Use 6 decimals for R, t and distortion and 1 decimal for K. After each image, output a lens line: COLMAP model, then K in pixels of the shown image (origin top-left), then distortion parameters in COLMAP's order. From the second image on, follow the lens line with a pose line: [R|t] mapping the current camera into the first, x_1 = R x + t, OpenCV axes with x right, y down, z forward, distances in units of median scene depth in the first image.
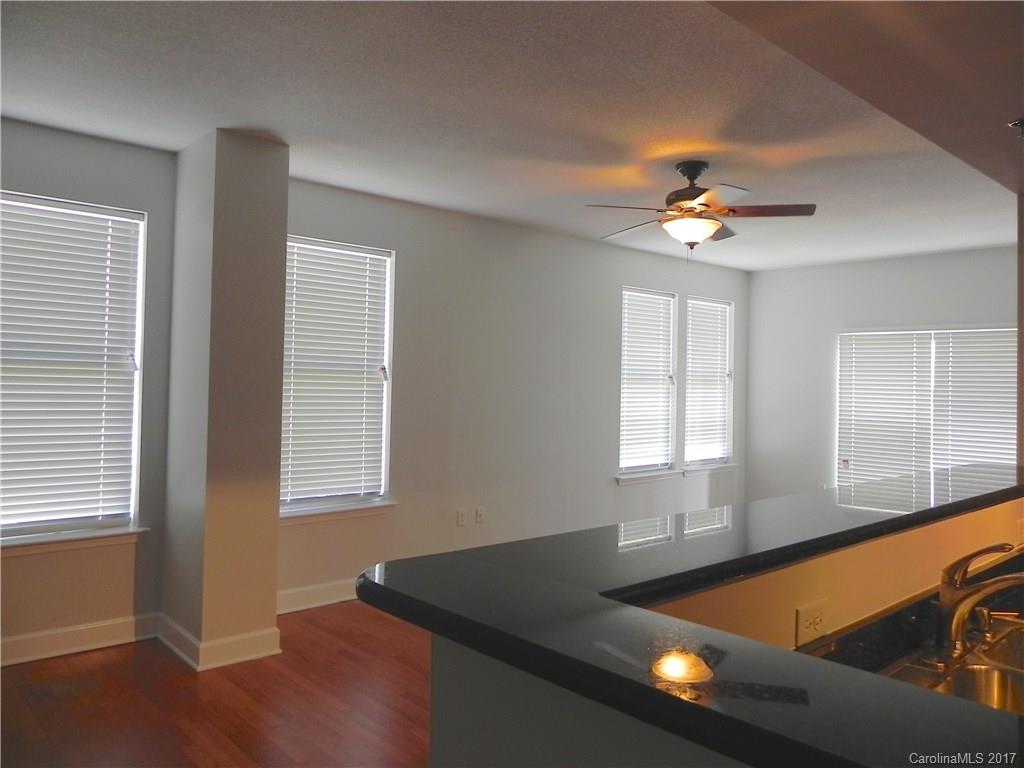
lens RADIAL K [[757.3, 0, 512.0], [0, 757.3, 384.0], [0, 0, 1]] dist [-0.014055, 0.001089]
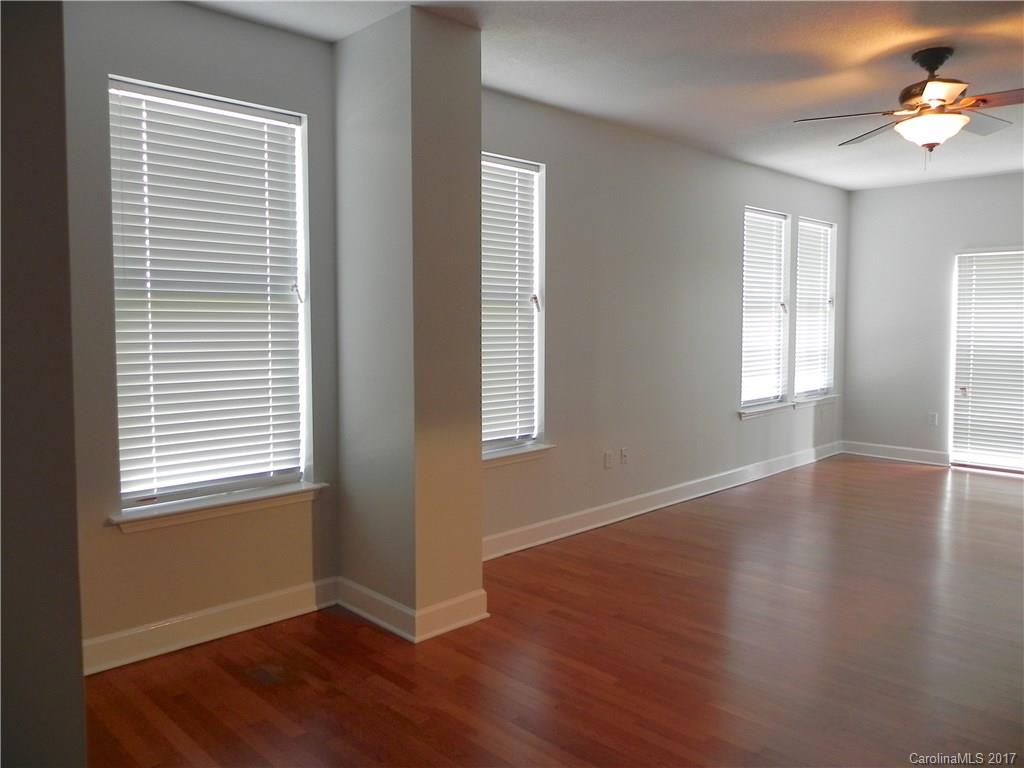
lens RADIAL K [[757.3, 0, 512.0], [0, 757.3, 384.0], [0, 0, 1]] dist [-0.014055, 0.001089]
pose [[0.998989, -0.025558, 0.036985, -0.233794], [0.022465, 0.996399, 0.081758, 0.007100], [-0.038942, -0.080844, 0.995966, 0.099663]]
